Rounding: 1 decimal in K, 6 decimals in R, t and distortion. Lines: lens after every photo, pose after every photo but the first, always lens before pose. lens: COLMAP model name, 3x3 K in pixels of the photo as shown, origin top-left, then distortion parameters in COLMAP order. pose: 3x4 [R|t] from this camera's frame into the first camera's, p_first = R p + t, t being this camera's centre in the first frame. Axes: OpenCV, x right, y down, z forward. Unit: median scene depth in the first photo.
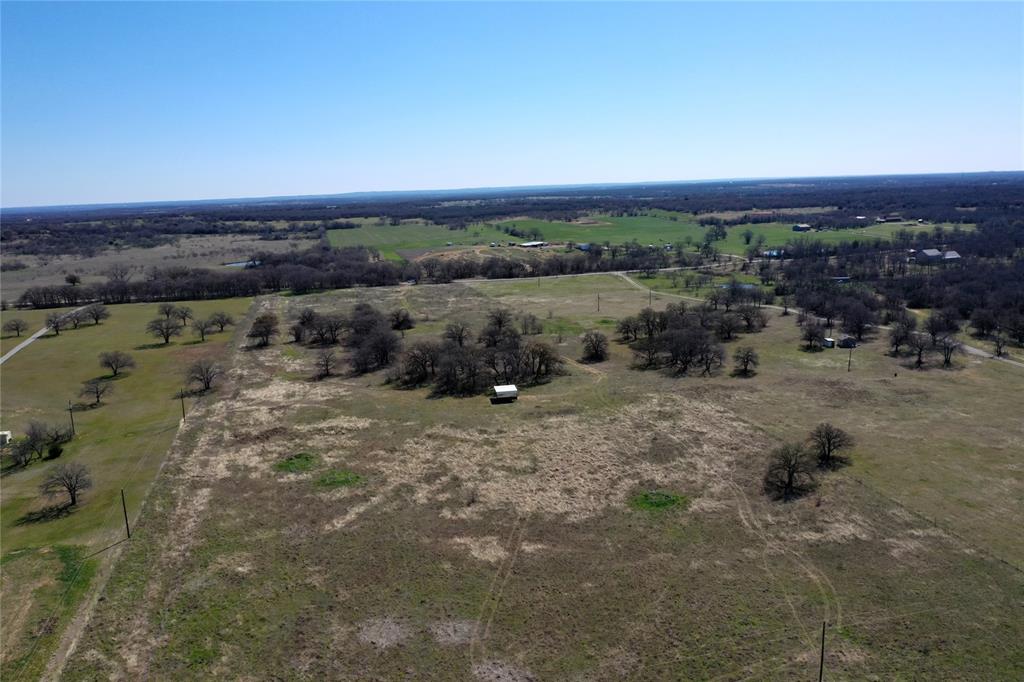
lens RADIAL K [[803.2, 0, 512.0], [0, 803.2, 345.9], [0, 0, 1]] dist [-0.014159, 0.006560]
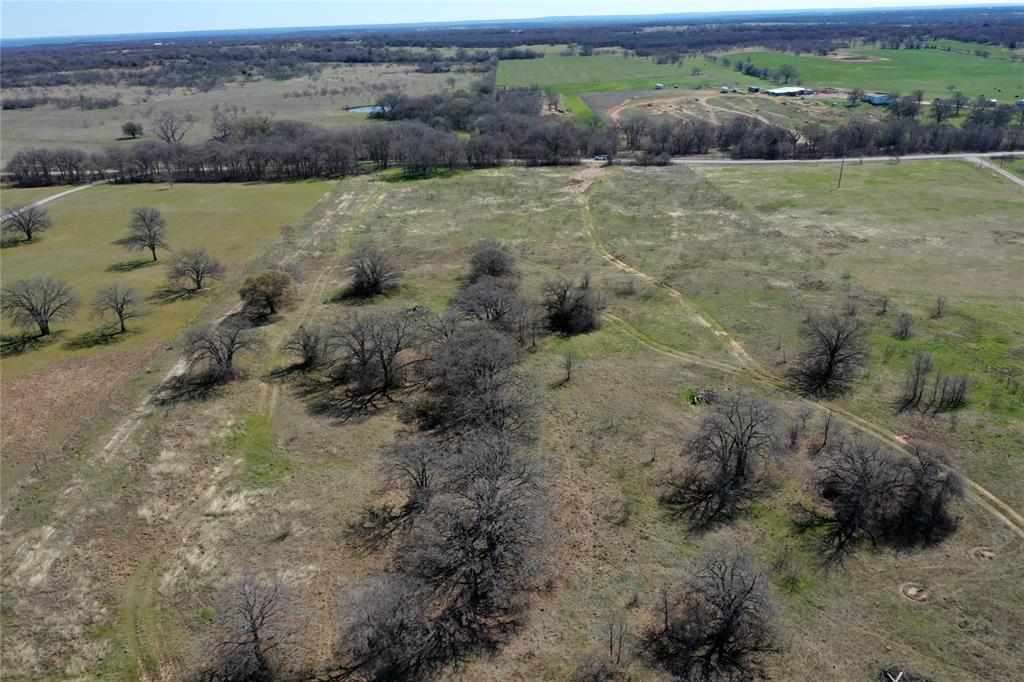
lens RADIAL K [[803.2, 0, 512.0], [0, 803.2, 345.9], [0, 0, 1]] dist [-0.014159, 0.006560]
pose [[0.972965, 0.093597, -0.211138, -0.049845], [-0.049817, 0.977732, 0.203858, -0.060944], [0.225517, -0.187828, 0.955962, 0.380649]]
